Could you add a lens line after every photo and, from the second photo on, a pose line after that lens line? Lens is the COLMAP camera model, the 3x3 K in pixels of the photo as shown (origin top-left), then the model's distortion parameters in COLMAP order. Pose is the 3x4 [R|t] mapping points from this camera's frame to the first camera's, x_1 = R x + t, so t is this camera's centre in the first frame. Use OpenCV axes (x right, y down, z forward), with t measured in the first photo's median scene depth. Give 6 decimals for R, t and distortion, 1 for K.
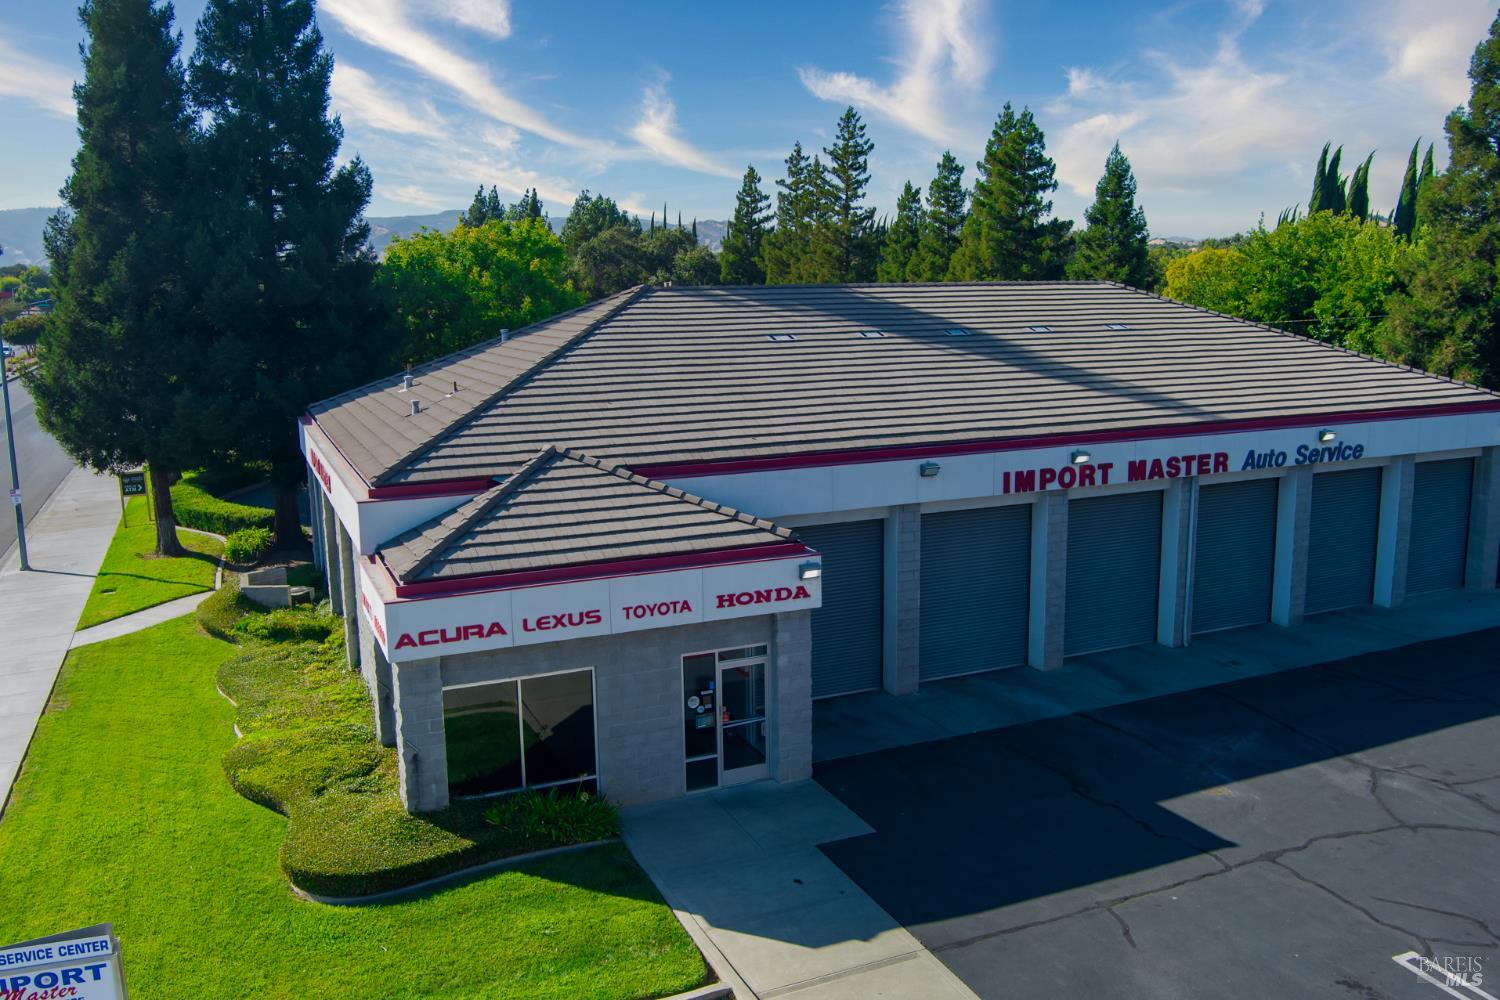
lens RADIAL K [[1210.8, 0, 746.3], [0, 1210.8, 485.7], [0, 0, 1]] dist [-0.074715, 0.017786]
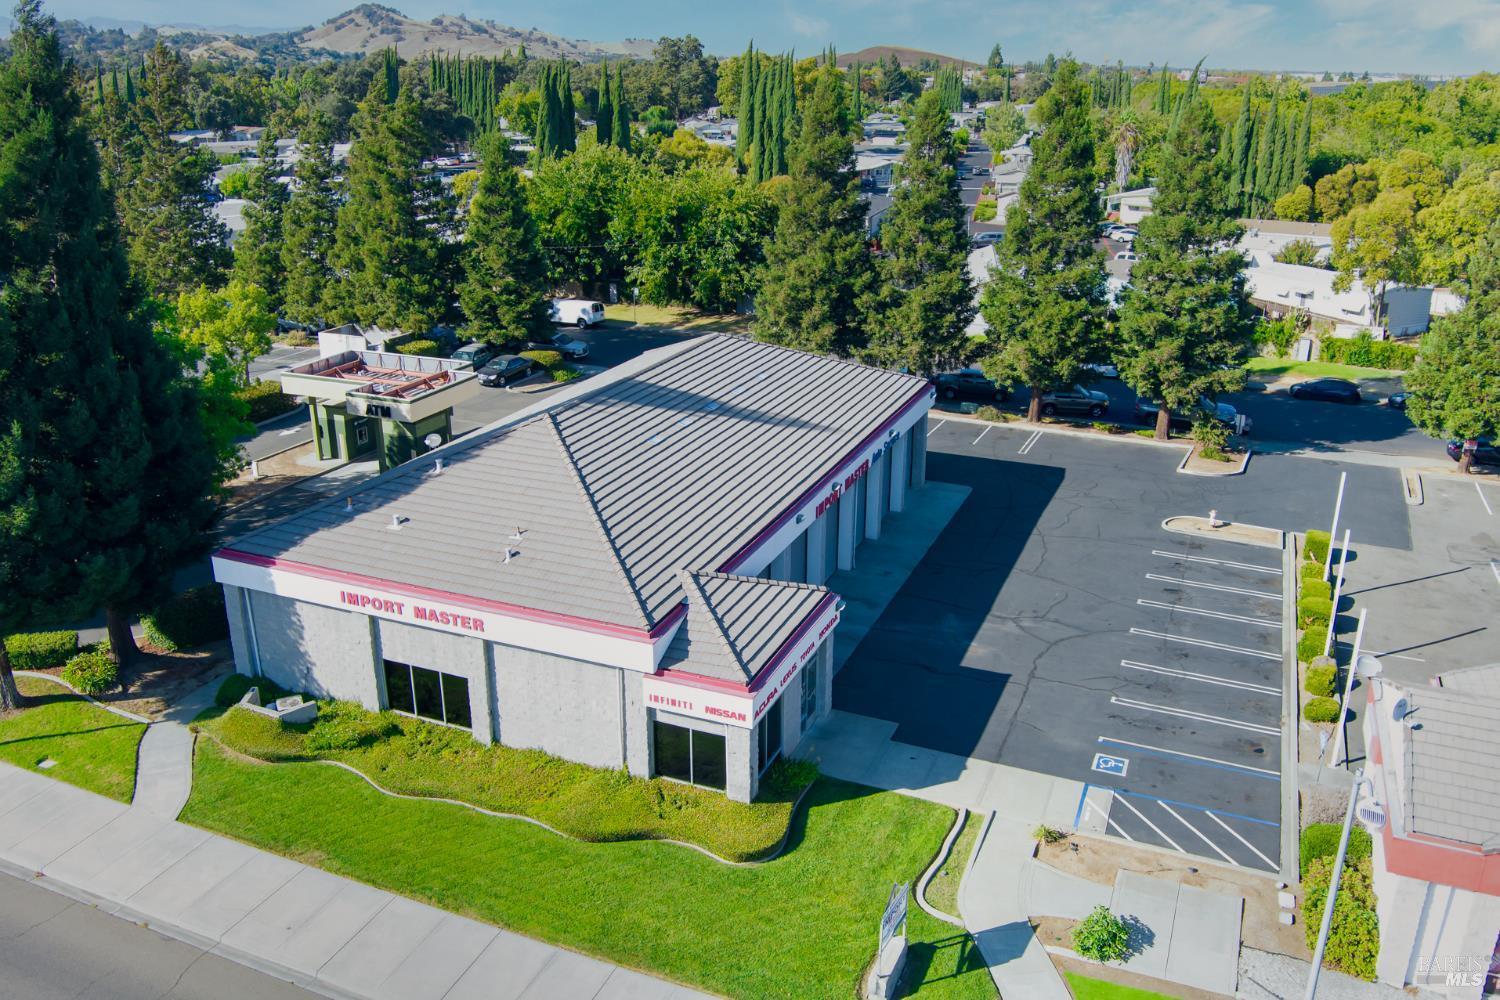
lens RADIAL K [[1210.8, 0, 746.3], [0, 1210.8, 485.7], [0, 0, 1]] dist [-0.074715, 0.017786]
pose [[0.725471, -0.212445, 0.654645, -1.025459], [0.100470, 0.973669, 0.204634, -0.420695], [-0.680880, -0.082684, 0.727712, -0.205022]]
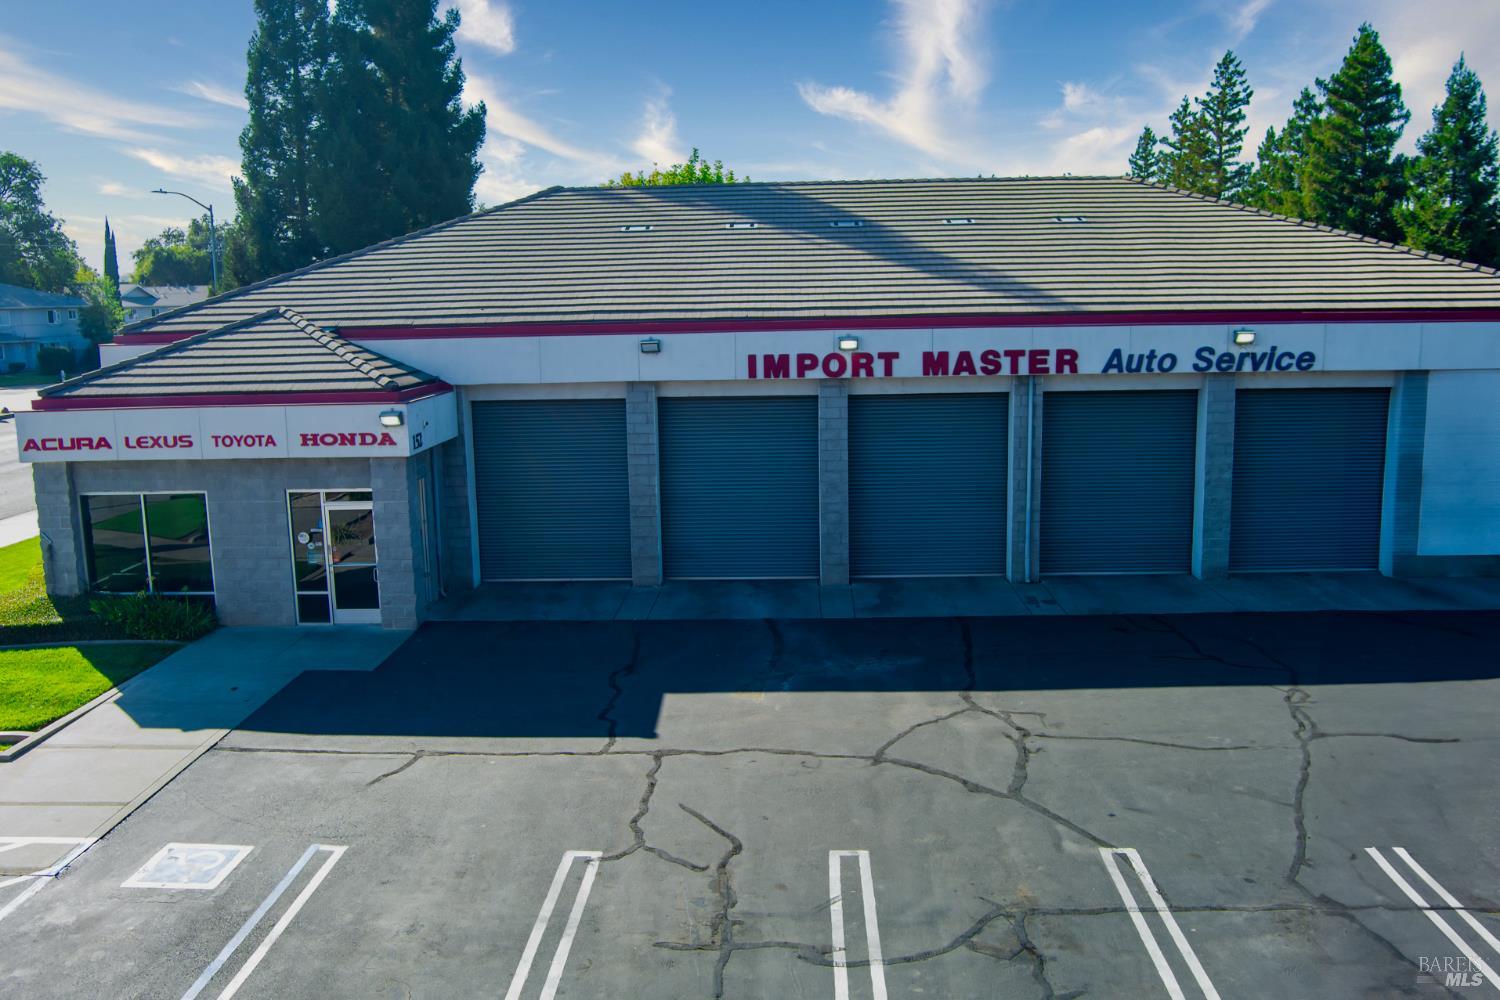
lens RADIAL K [[1210.8, 0, 746.3], [0, 1210.8, 485.7], [0, 0, 1]] dist [-0.074715, 0.017786]
pose [[0.901013, 0.064885, -0.428913, 0.631015], [-0.064570, 0.997796, 0.015303, 0.076604], [0.428960, 0.013907, 0.903216, 0.176149]]
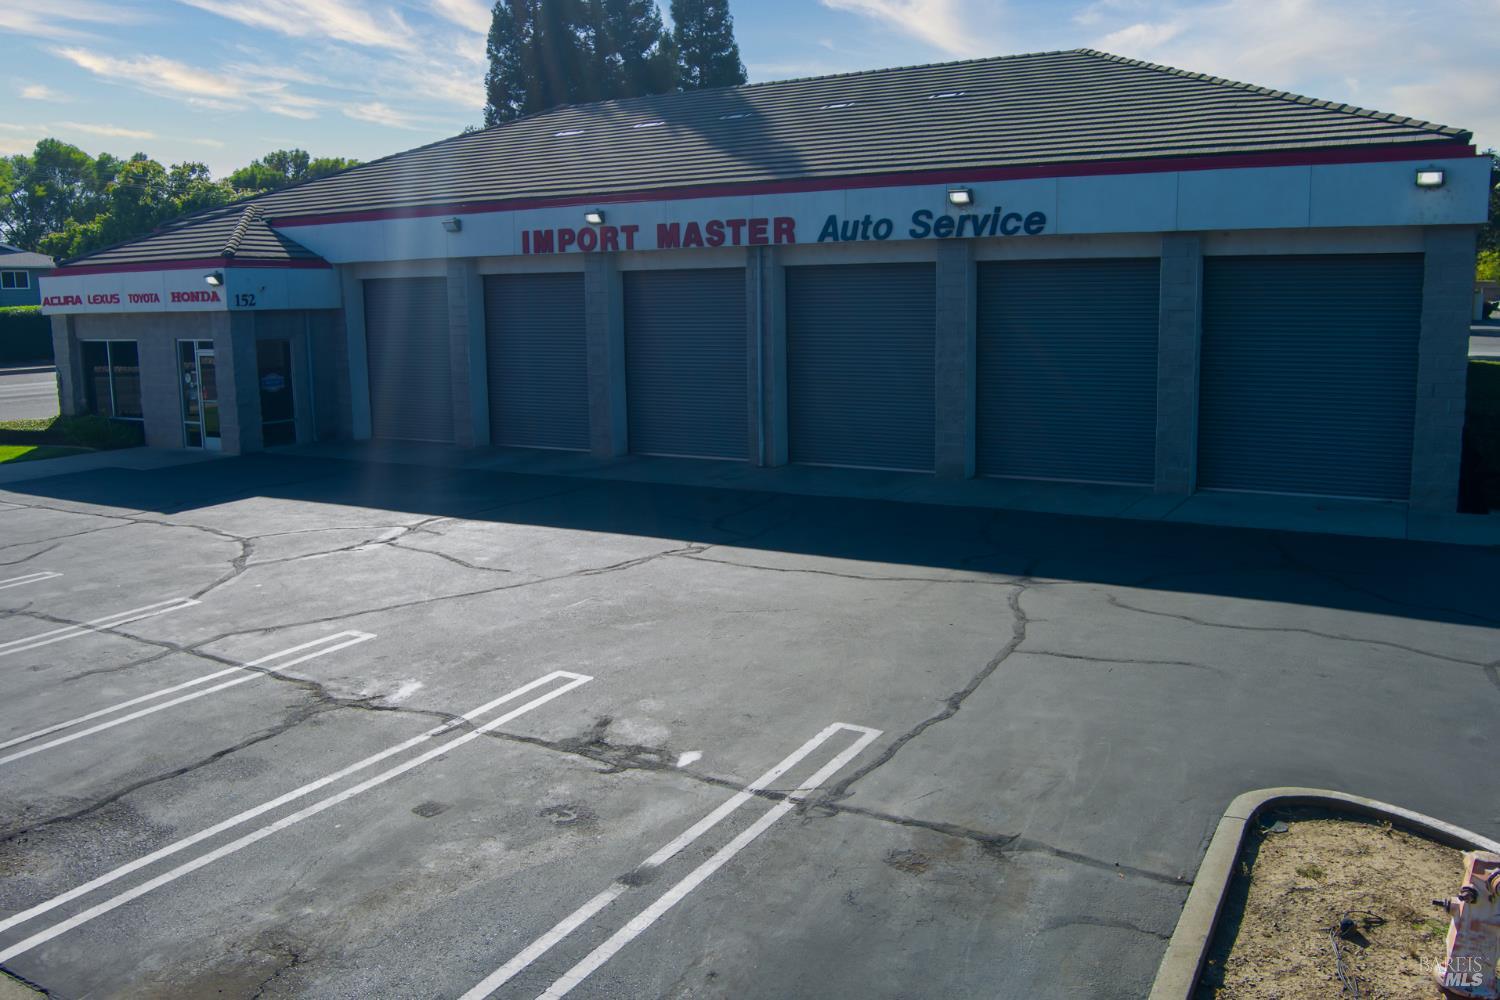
lens RADIAL K [[1210.8, 0, 746.3], [0, 1210.8, 485.7], [0, 0, 1]] dist [-0.074715, 0.017786]
pose [[0.594462, 0.131107, -0.793364, 1.159026], [-0.125969, 0.989621, 0.069152, 0.106244], [0.794196, 0.058831, 0.604807, 0.581120]]
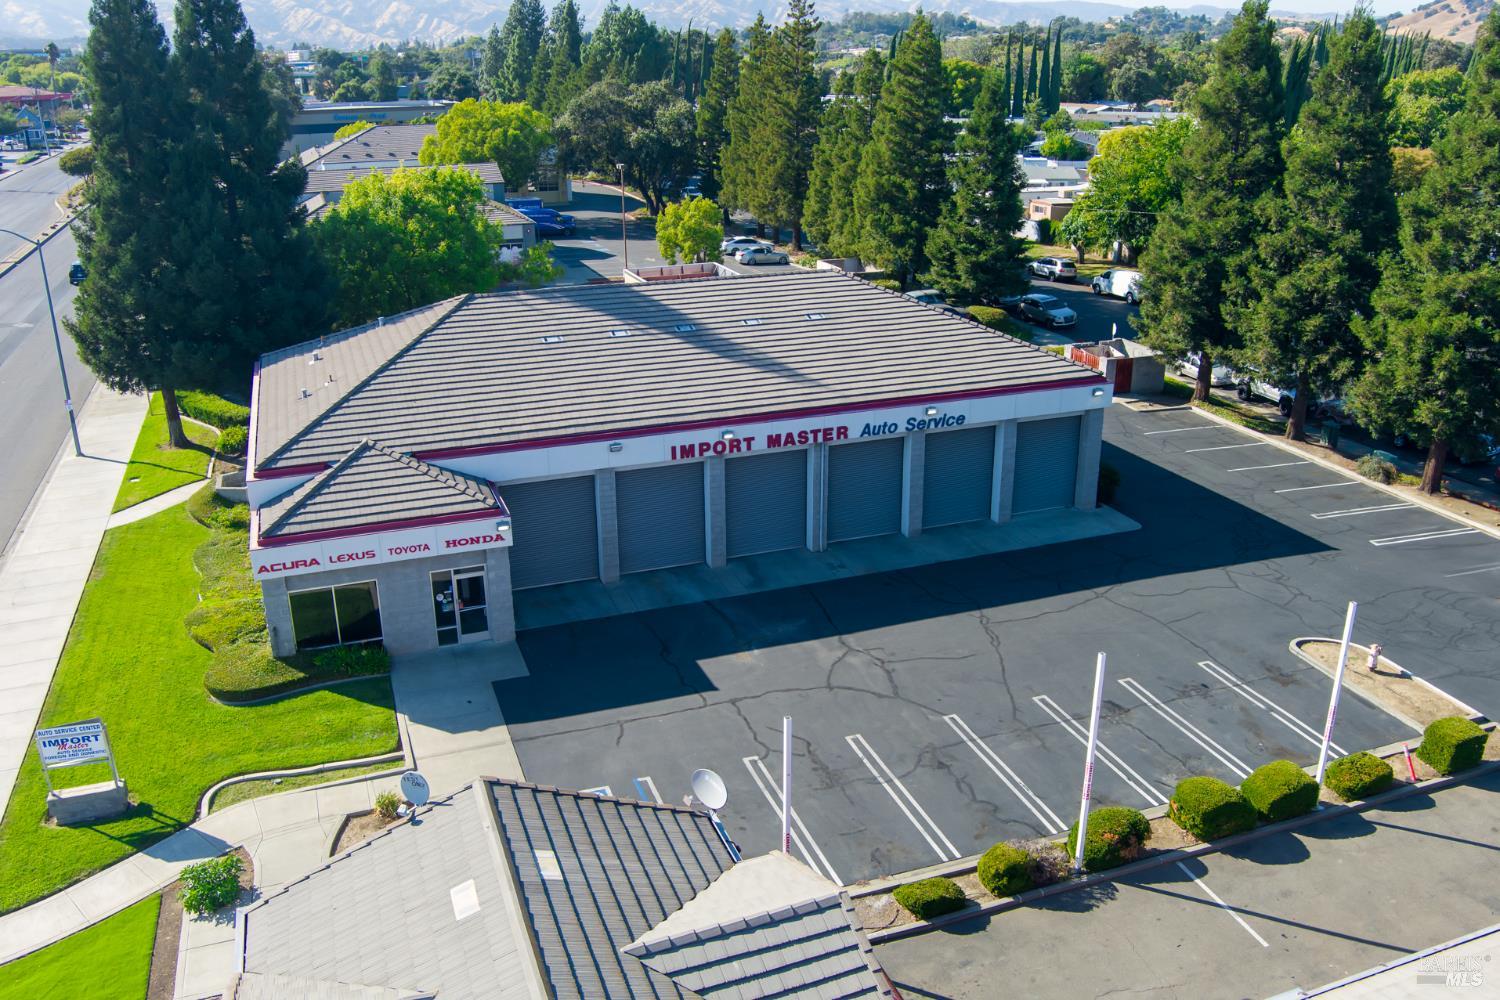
lens RADIAL K [[1210.8, 0, 746.3], [0, 1210.8, 485.7], [0, 0, 1]] dist [-0.074715, 0.017786]
pose [[0.998248, 0.026094, -0.053095, 0.405266], [-0.016195, 0.983720, 0.178979, -0.248434], [0.056901, -0.177806, 0.982419, -0.547237]]
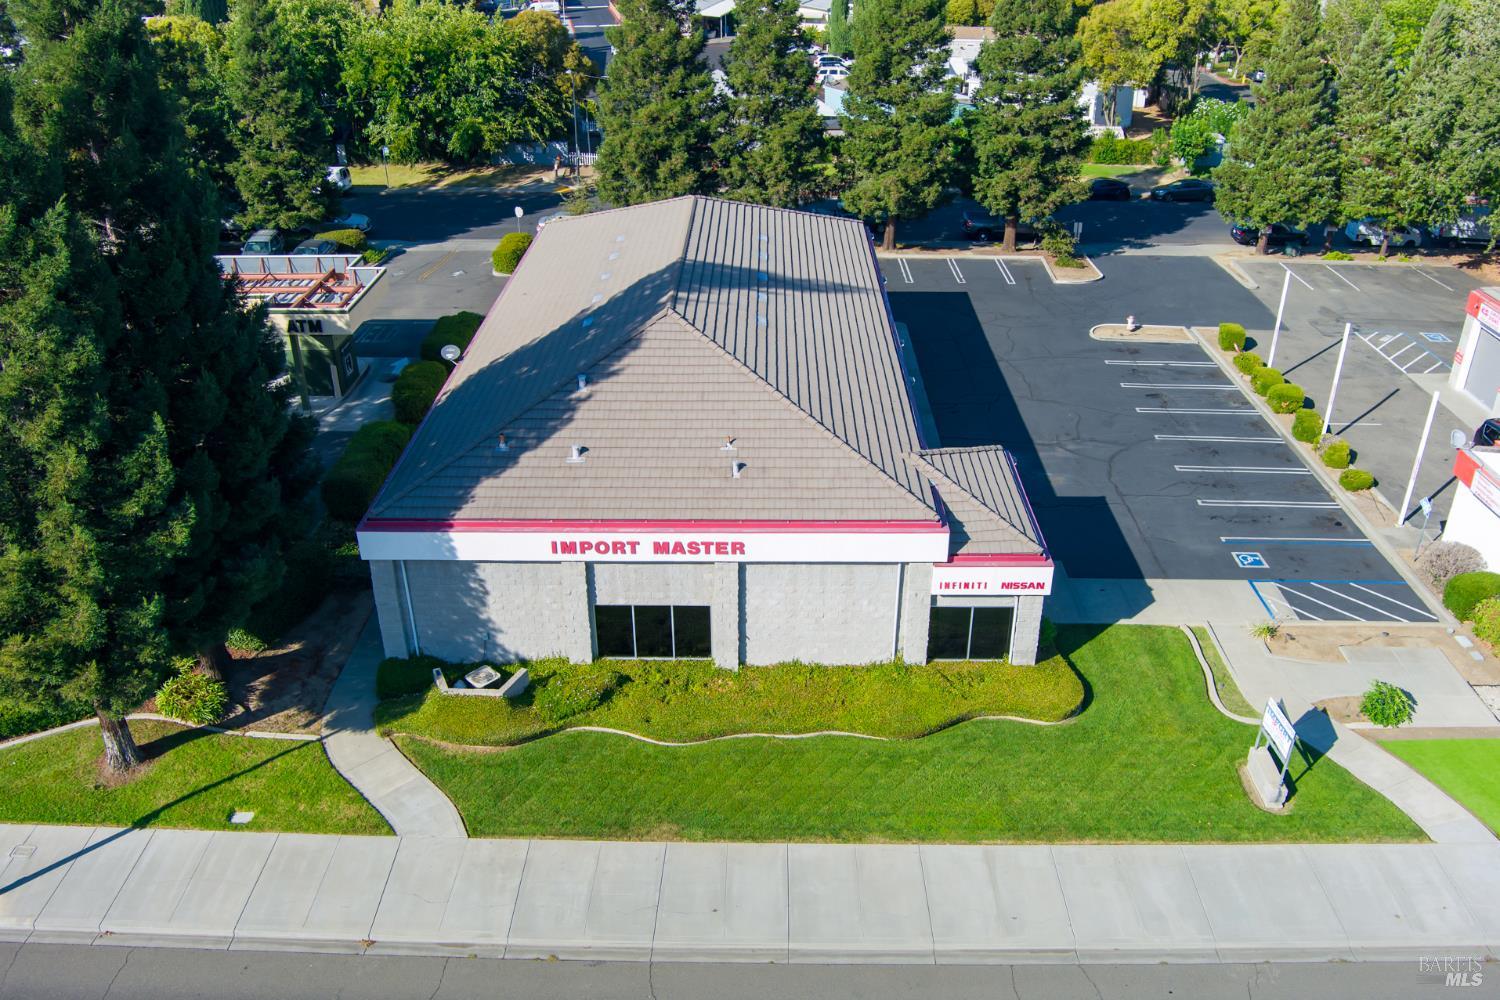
lens RADIAL K [[1210.8, 0, 746.3], [0, 1210.8, 485.7], [0, 0, 1]] dist [-0.074715, 0.017786]
pose [[0.415532, -0.408349, 0.812763, -1.407178], [0.144685, 0.911857, 0.384165, -0.573287], [-0.897997, -0.042038, 0.437988, 0.445198]]
